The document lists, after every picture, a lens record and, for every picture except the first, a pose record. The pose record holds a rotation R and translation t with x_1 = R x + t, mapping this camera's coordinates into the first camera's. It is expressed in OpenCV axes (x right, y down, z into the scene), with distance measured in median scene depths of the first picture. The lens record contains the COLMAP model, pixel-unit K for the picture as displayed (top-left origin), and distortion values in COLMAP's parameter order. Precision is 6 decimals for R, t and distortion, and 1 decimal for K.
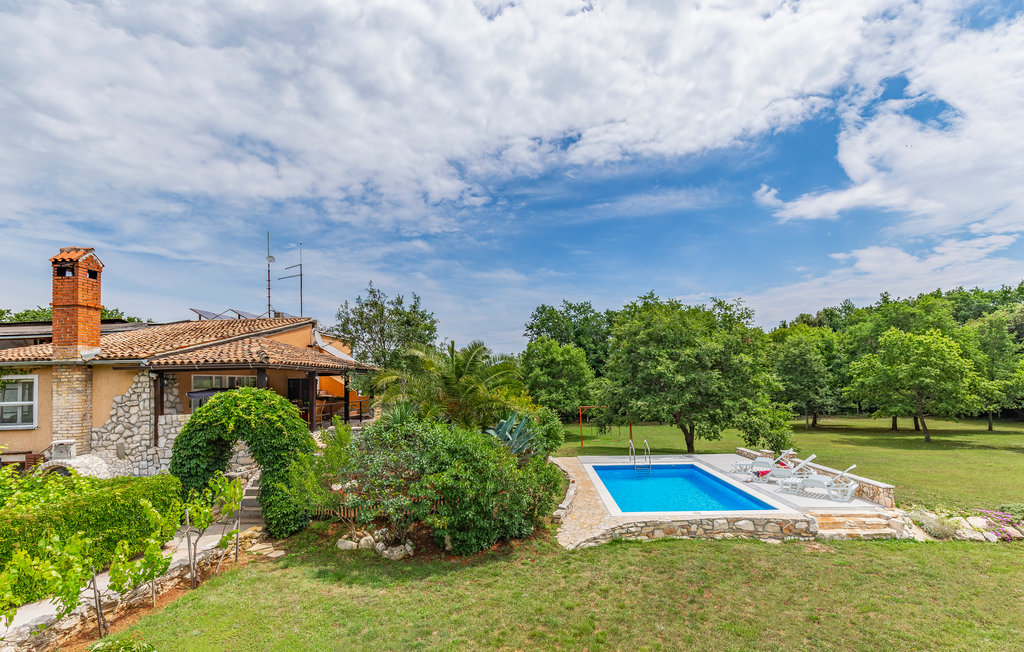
lens RADIAL K [[468.7, 0, 482.7], [0, 468.7, 346.5], [0, 0, 1]] dist [0.004185, 0.000371]
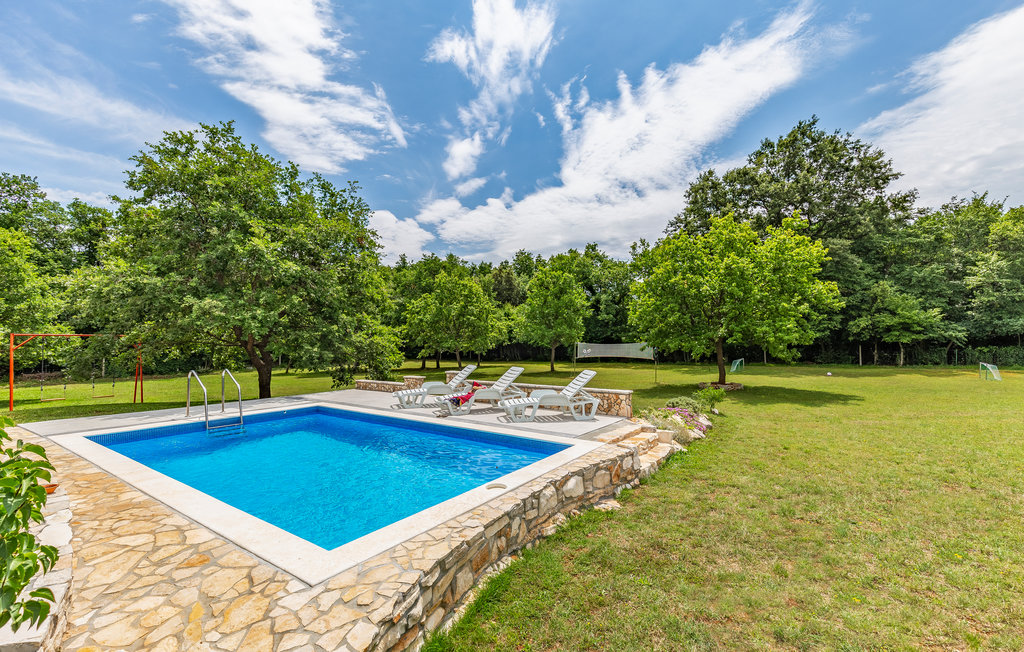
lens RADIAL K [[466.8, 0, 528.8], [0, 466.8, 323.2], [0, 0, 1]] dist [0.002233, 0.000172]
pose [[0.479524, 0.059882, 0.875483, 0.101010], [-0.083195, 0.996278, -0.022576, 0.213671], [-0.873576, -0.062010, 0.482721, 0.769562]]
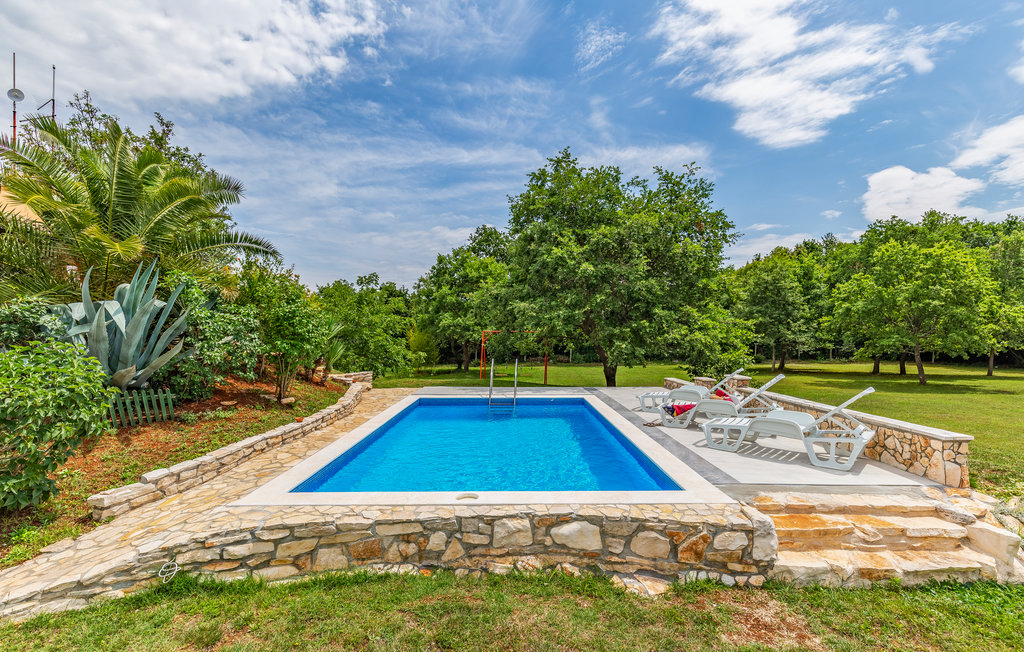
lens RADIAL K [[475.3, 0, 489.4], [0, 475.3, 342.5], [0, 0, 1]] dist [0.009960, -0.000352]
pose [[0.997822, 0.027186, 0.060100, 0.437742], [-0.032673, 0.995196, 0.092287, 0.192419], [-0.057302, -0.094050, 0.993917, 0.620782]]
